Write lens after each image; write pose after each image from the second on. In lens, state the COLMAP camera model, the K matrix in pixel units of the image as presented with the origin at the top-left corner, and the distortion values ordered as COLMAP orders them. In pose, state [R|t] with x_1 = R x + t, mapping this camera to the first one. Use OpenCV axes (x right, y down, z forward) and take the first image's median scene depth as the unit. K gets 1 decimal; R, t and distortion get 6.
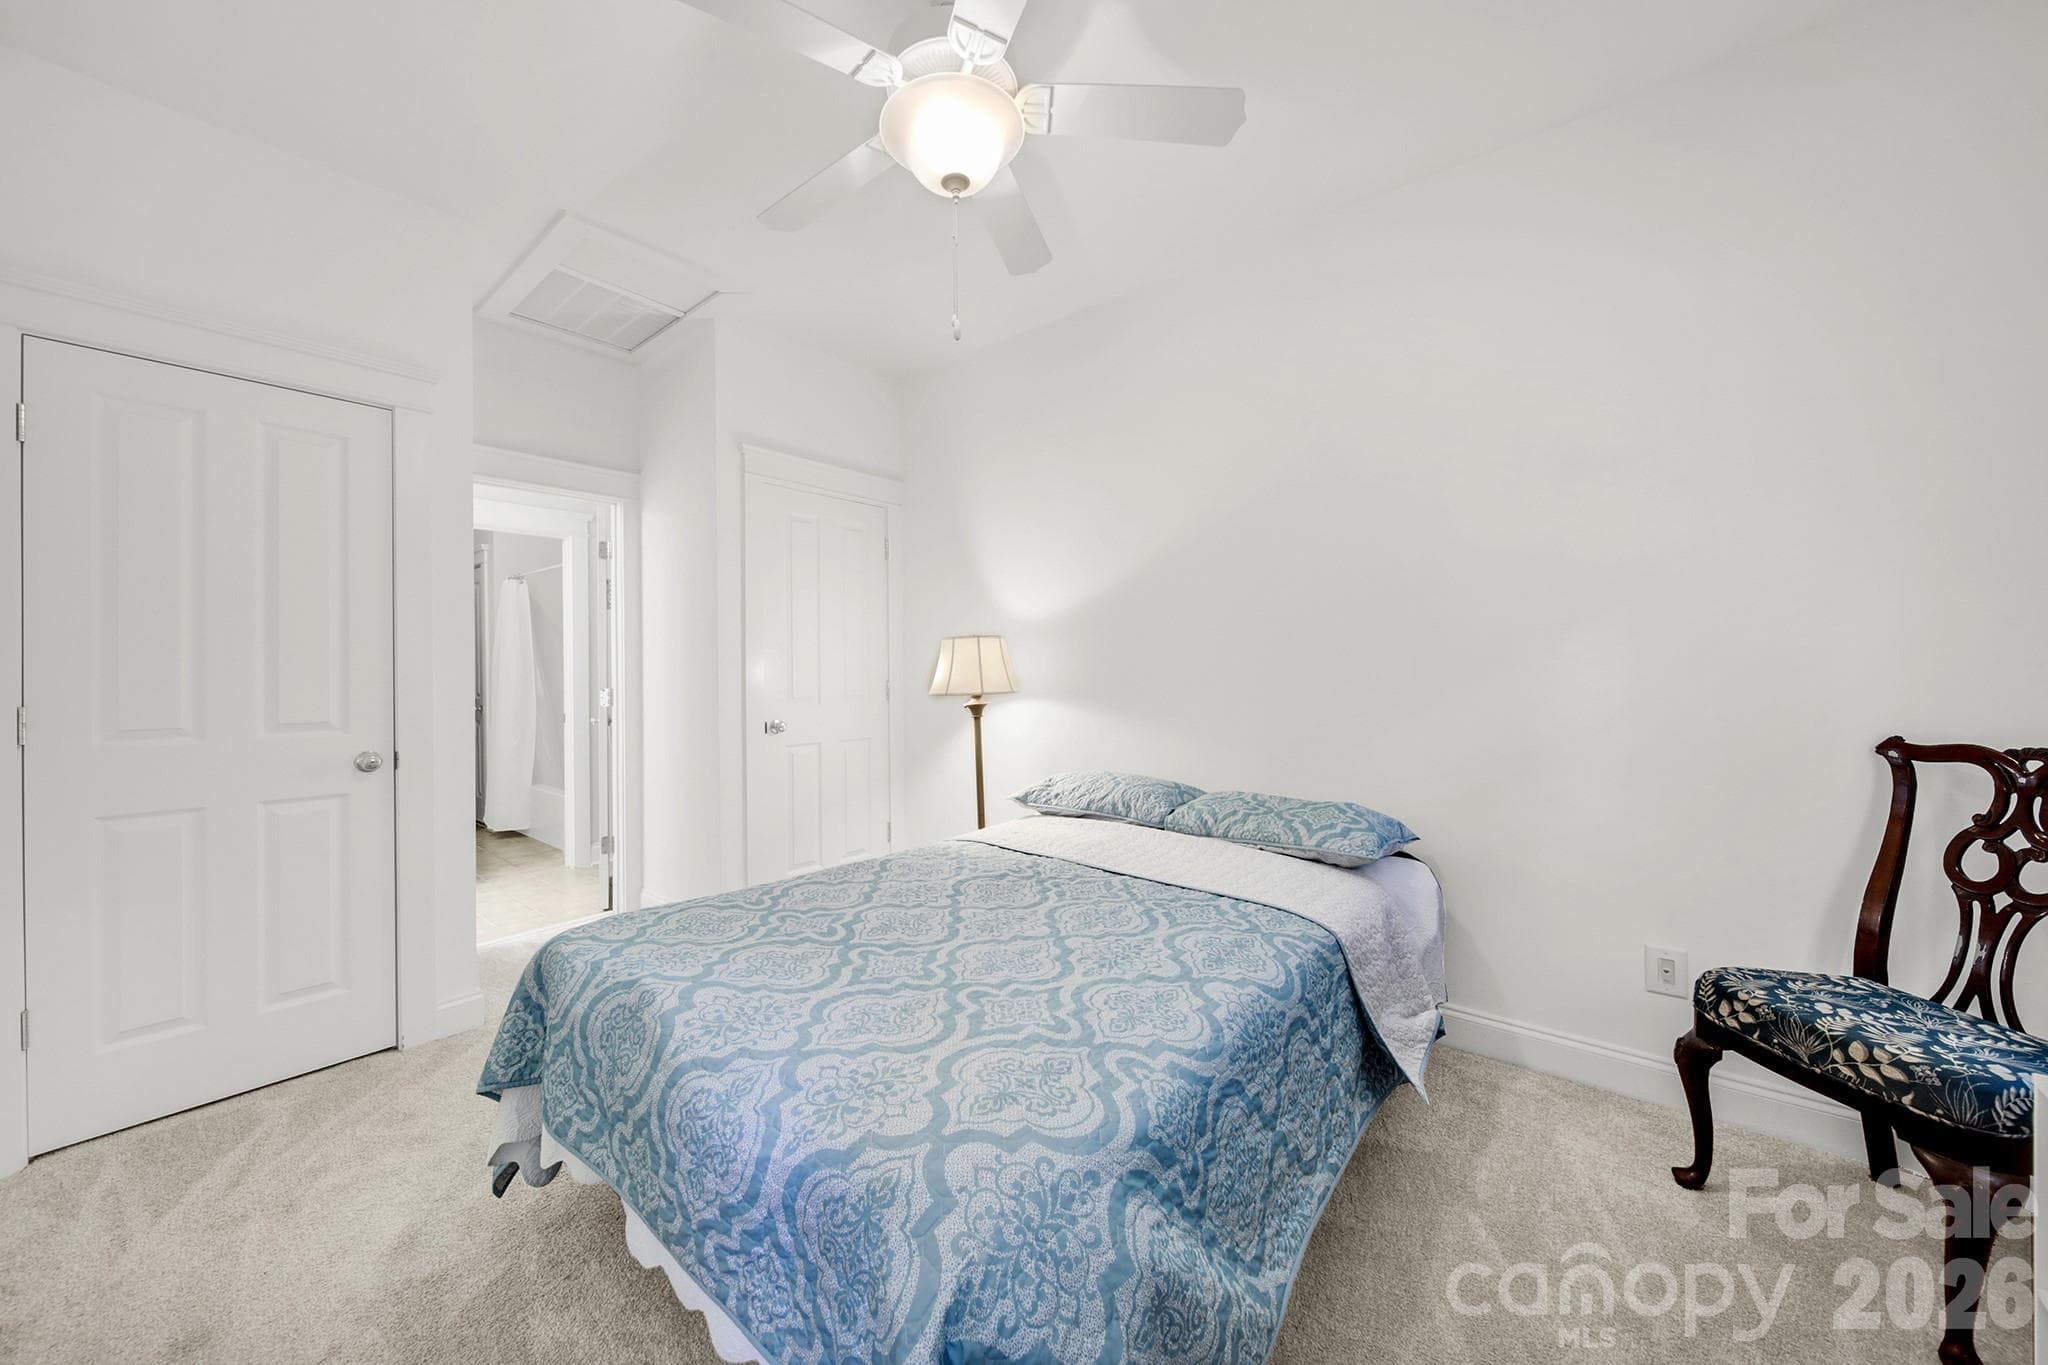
lens RADIAL K [[759.6, 0, 1024.0], [0, 759.6, 682.5], [0, 0, 1]] dist [-0.001117, -0.000177]
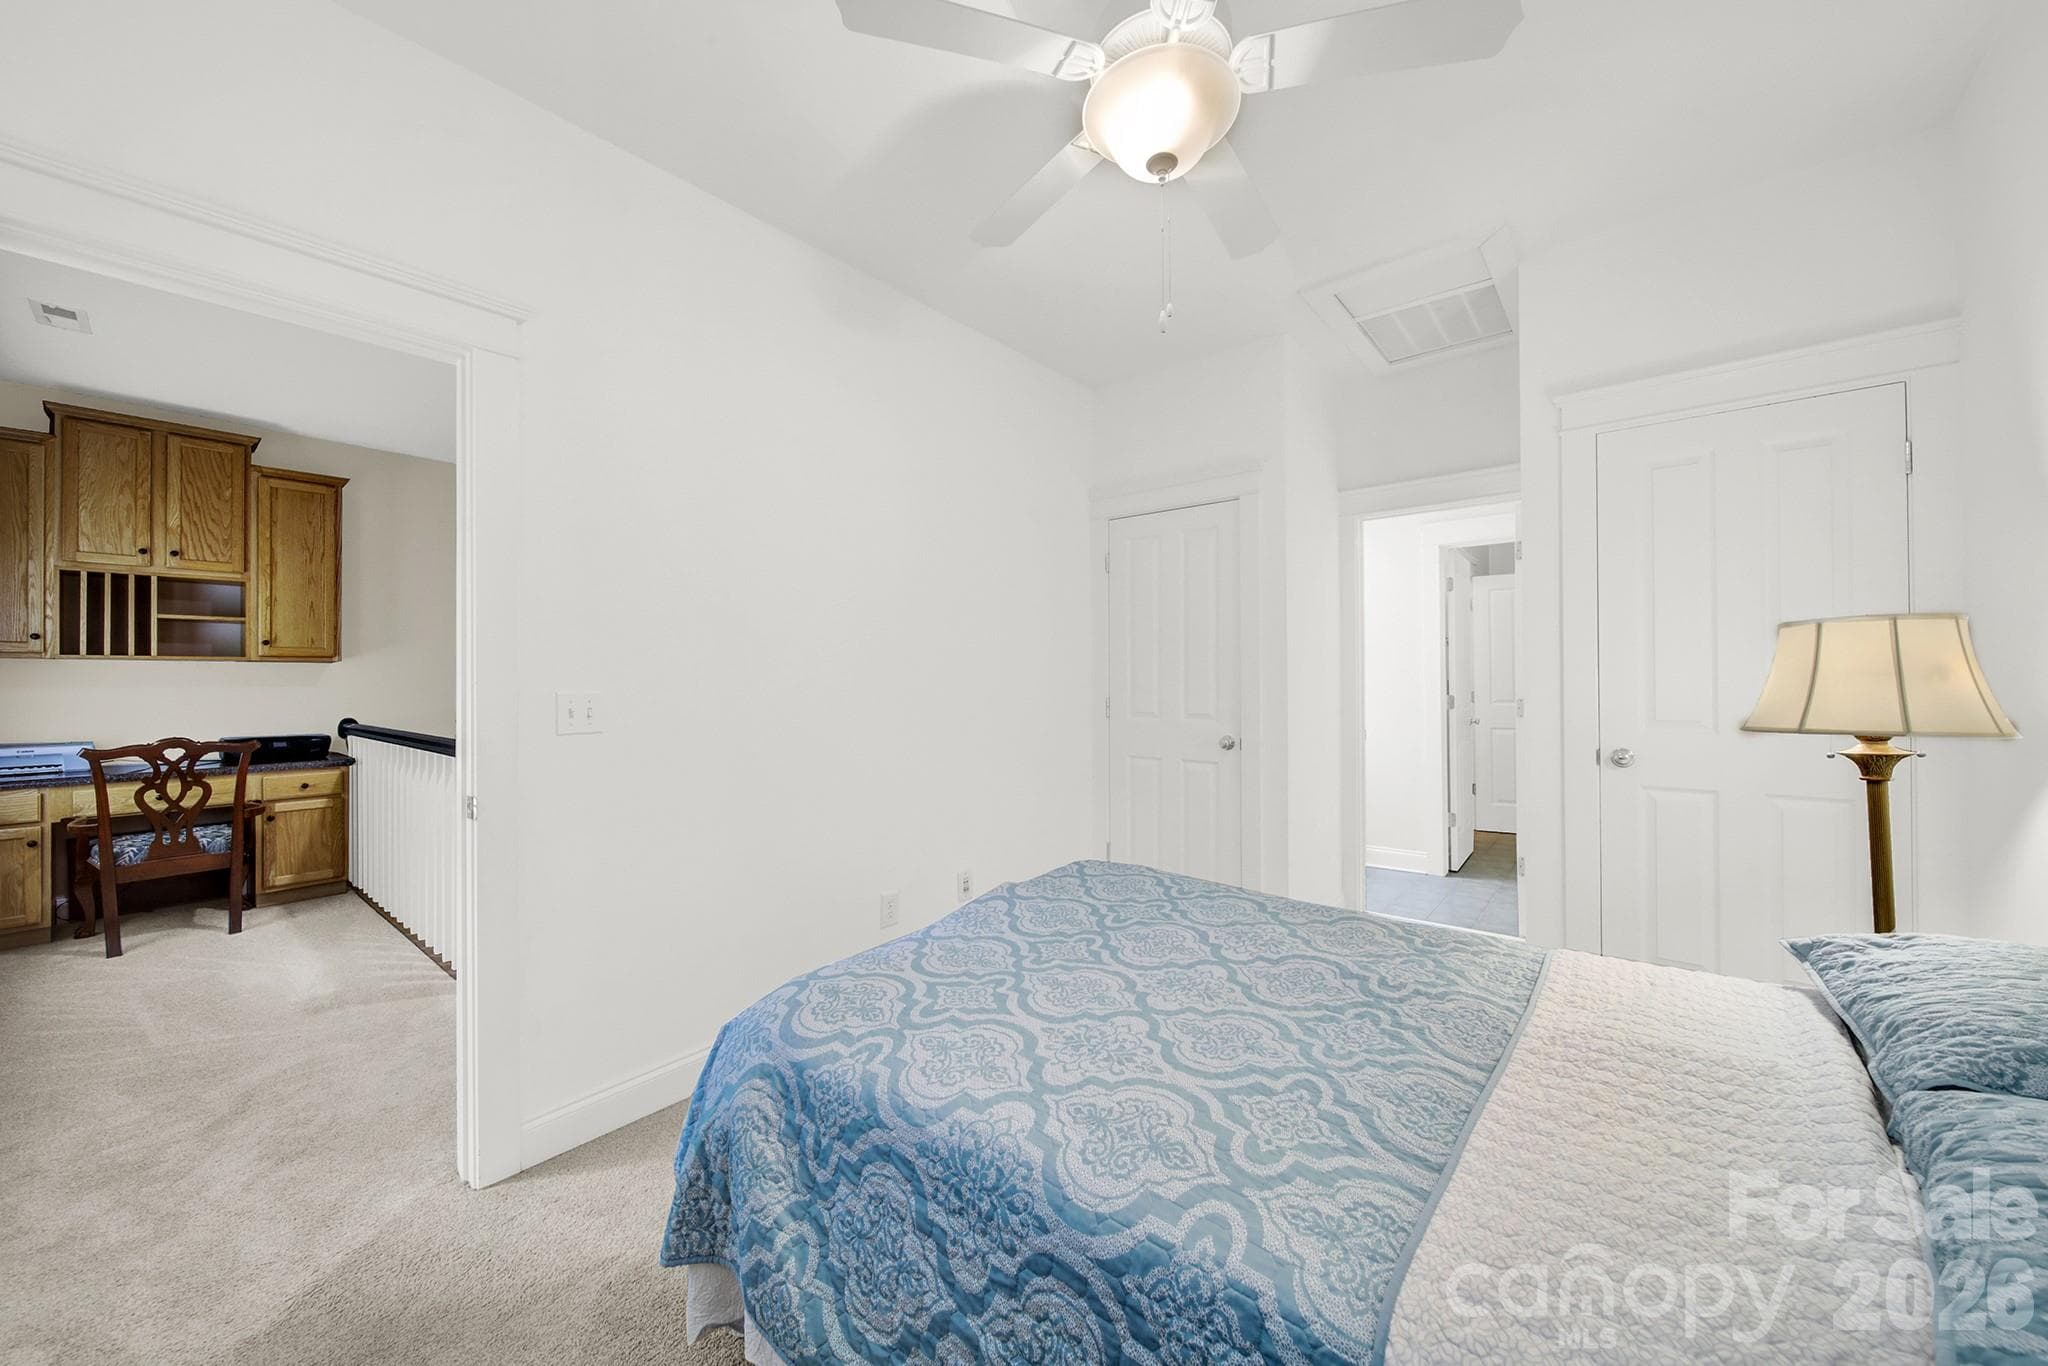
lens RADIAL K [[759.6, 0, 1024.0], [0, 759.6, 683.0], [0, 0, 1]] dist [-0.001117, -0.000177]
pose [[-0.032280, 0.012299, -0.999403, 0.990587], [-0.006108, 0.999903, 0.012502, -0.045153], [0.999460, 0.006508, -0.032202, 0.994689]]
